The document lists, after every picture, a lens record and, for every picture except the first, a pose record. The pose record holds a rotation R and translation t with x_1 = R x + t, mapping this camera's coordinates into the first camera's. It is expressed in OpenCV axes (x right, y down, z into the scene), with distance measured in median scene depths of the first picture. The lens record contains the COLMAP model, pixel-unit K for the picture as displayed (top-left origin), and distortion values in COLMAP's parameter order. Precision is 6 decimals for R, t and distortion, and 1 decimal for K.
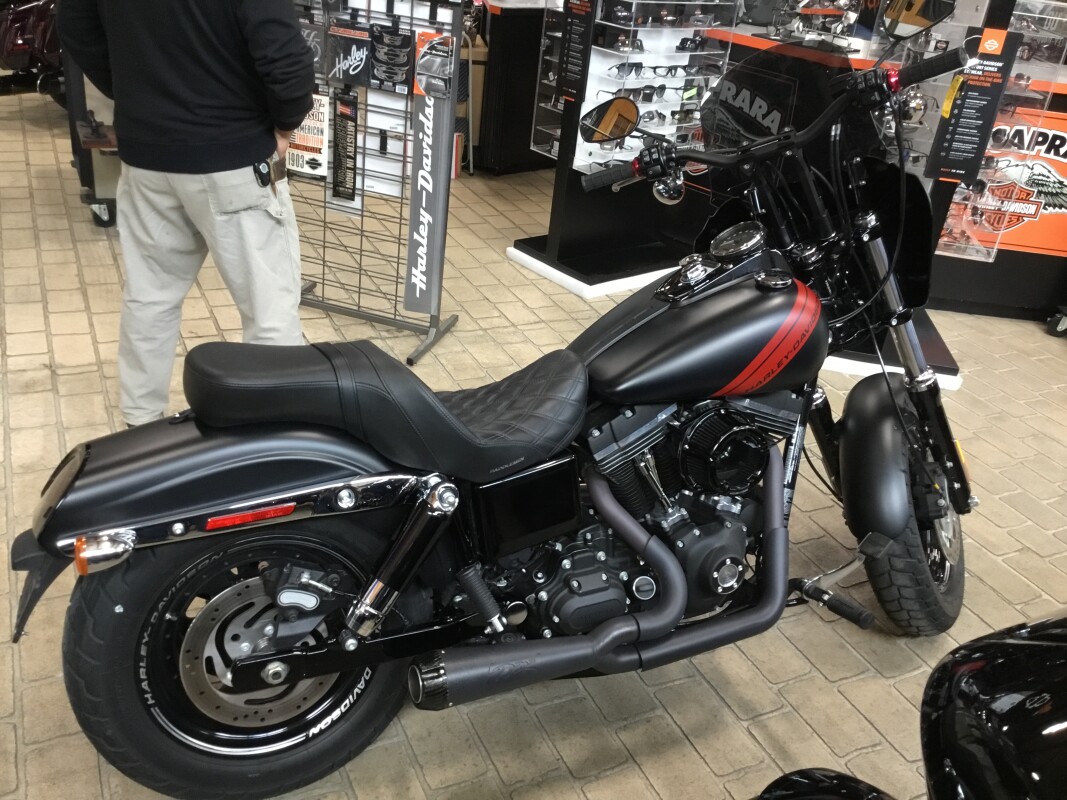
lens RADIAL K [[995.7, 0, 533.5], [0, 995.7, 400.0], [0, 0, 1]] dist [0.109279, -0.215883]
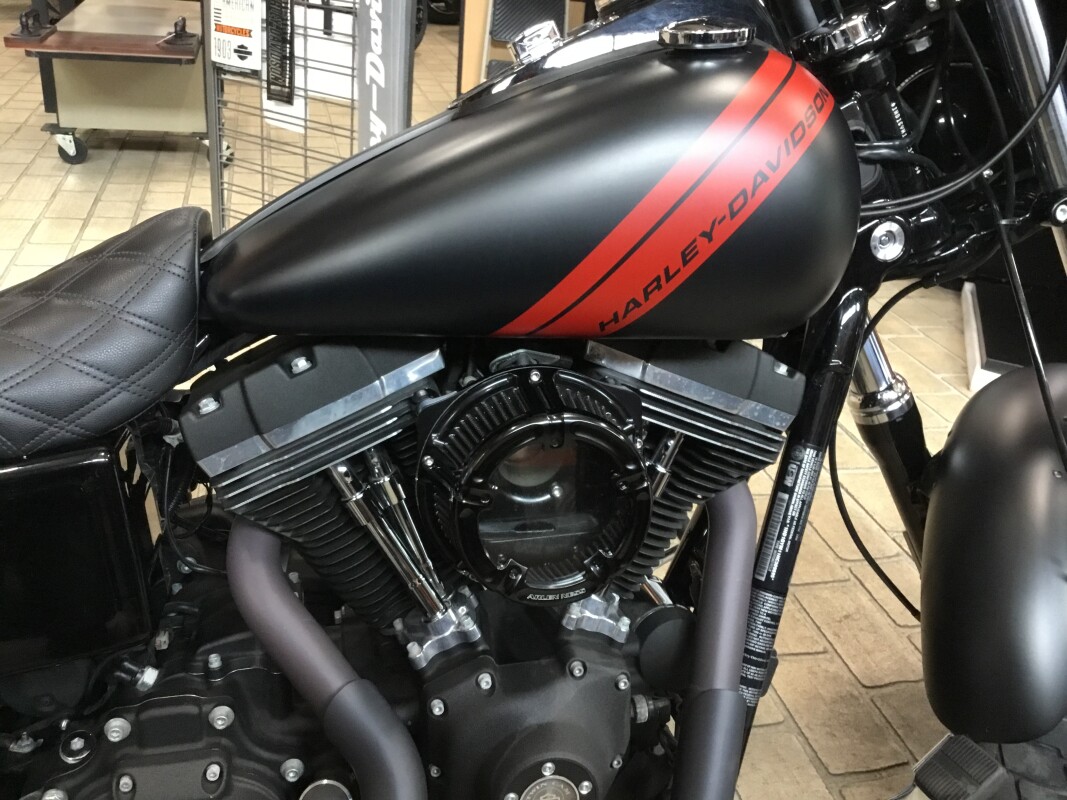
lens RADIAL K [[995.7, 0, 533.5], [0, 995.7, 400.0], [0, 0, 1]] dist [0.109279, -0.215883]
pose [[0.977217, 0.073029, -0.199285, 0.152087], [-0.080717, 0.996264, -0.030720, 0.018446], [0.196297, 0.046105, 0.979460, 0.361775]]
